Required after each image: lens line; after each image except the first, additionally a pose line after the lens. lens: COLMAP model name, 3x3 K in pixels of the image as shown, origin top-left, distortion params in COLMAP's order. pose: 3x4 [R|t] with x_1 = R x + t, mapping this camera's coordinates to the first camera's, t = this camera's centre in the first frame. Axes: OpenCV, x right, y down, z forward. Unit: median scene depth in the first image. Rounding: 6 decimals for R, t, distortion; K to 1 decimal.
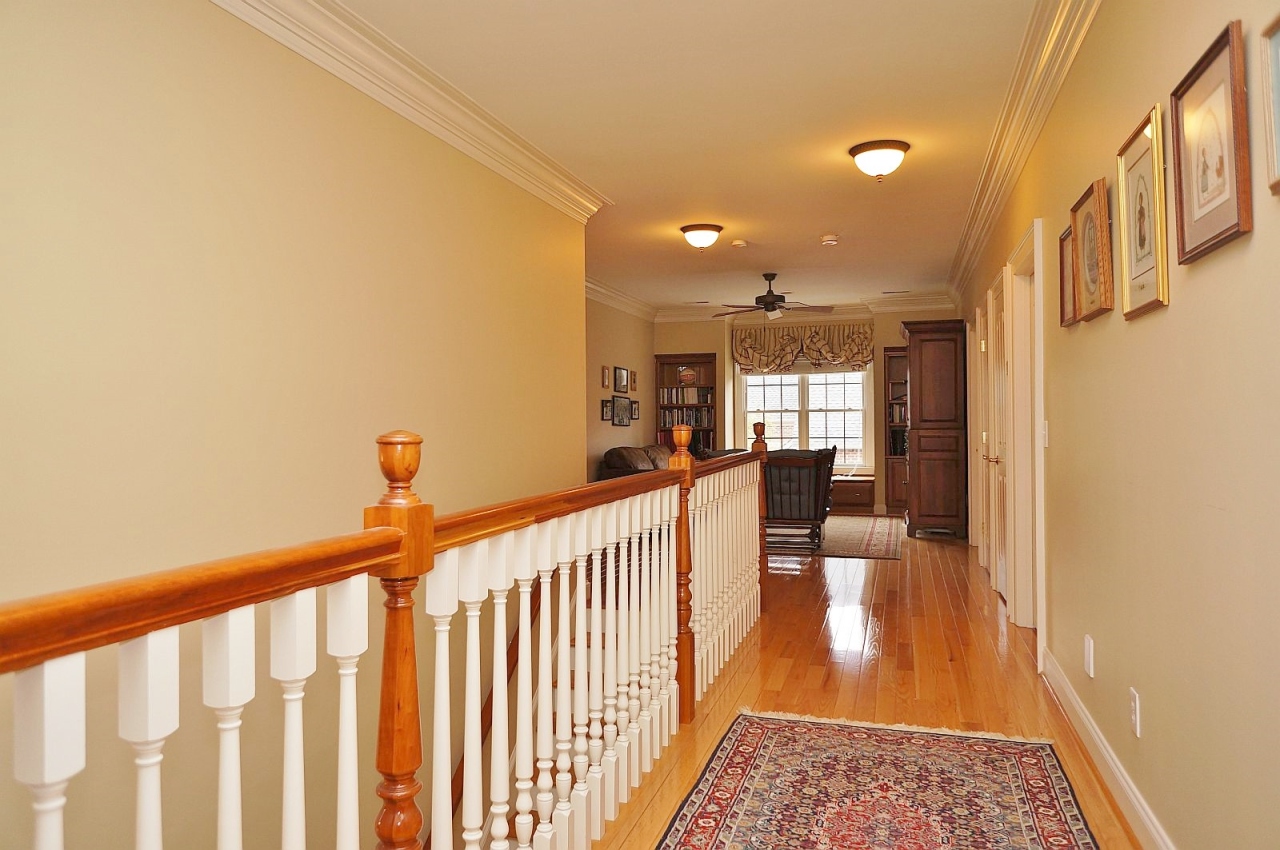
lens RADIAL K [[875.6, 0, 638.9], [0, 875.6, 422.3], [0, 0, 1]] dist [-0.008003, 0.006371]
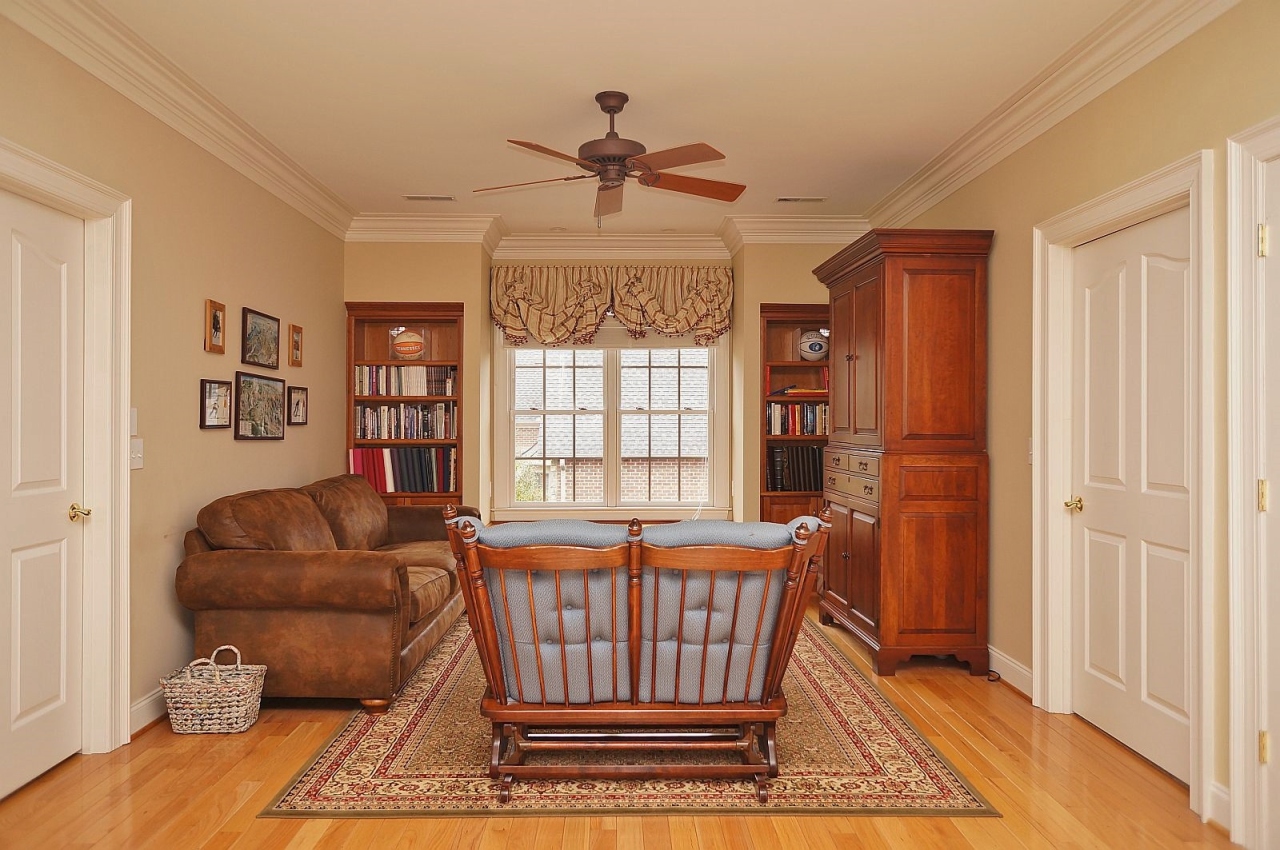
lens RADIAL K [[875.6, 0, 634.2], [0, 875.6, 424.9], [0, 0, 1]] dist [-0.008003, 0.006371]
pose [[0.950507, 0.009314, 0.310565, 0.020602], [-0.010462, 0.999943, 0.002031, -0.005731], [-0.310528, -0.005180, 0.950550, 0.444152]]
